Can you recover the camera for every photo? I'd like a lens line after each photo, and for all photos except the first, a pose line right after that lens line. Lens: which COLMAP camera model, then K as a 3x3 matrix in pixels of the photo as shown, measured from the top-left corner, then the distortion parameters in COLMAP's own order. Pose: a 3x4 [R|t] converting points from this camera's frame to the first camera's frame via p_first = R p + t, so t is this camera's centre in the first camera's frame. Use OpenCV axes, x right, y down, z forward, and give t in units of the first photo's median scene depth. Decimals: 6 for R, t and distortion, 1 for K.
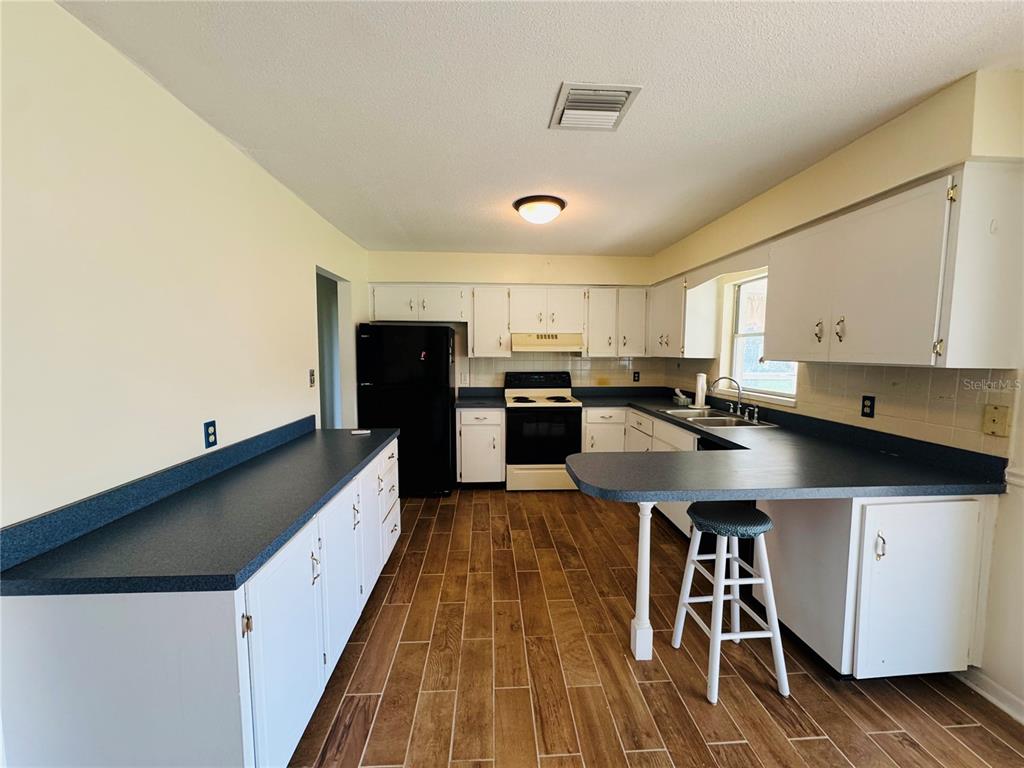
lens RADIAL K [[408.0, 0, 510.4], [0, 408.0, 384.1], [0, 0, 1]] dist [-0.002337, 0.000204]
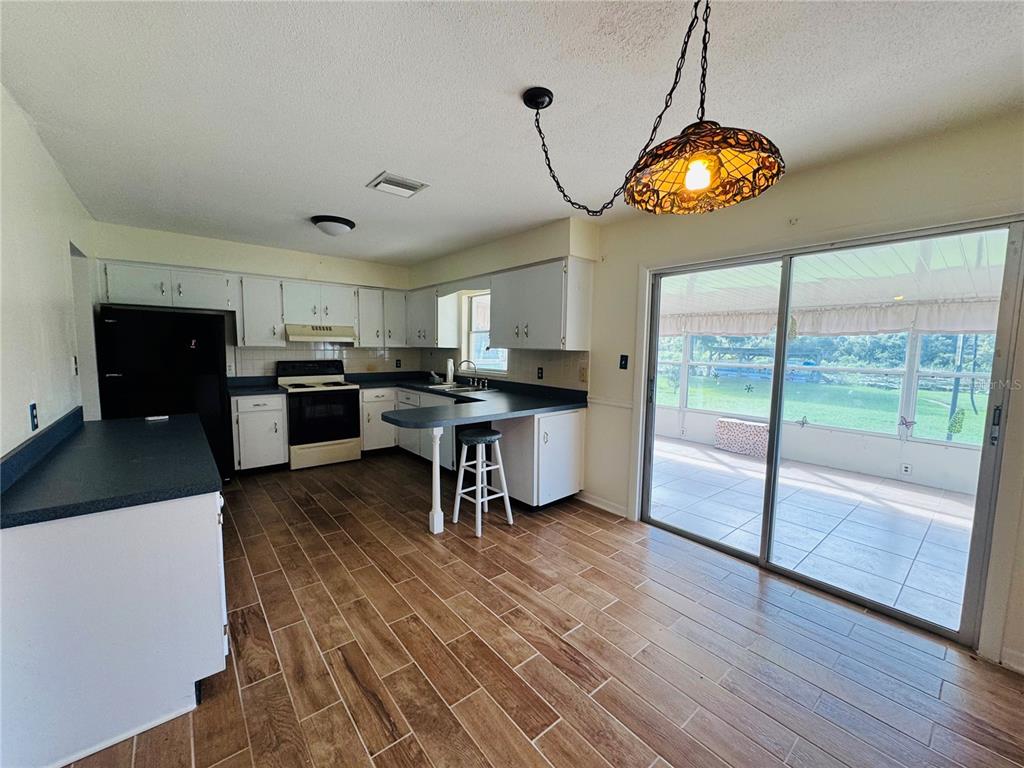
lens RADIAL K [[409.7, 0, 512.0], [0, 409.7, 384.0], [0, 0, 1]] dist [-0.001582, 0.000802]
pose [[0.803199, -0.046500, 0.593894, -0.200207], [0.038141, 0.998918, 0.026629, 0.031286], [-0.594489, 0.001263, 0.804103, -0.253248]]
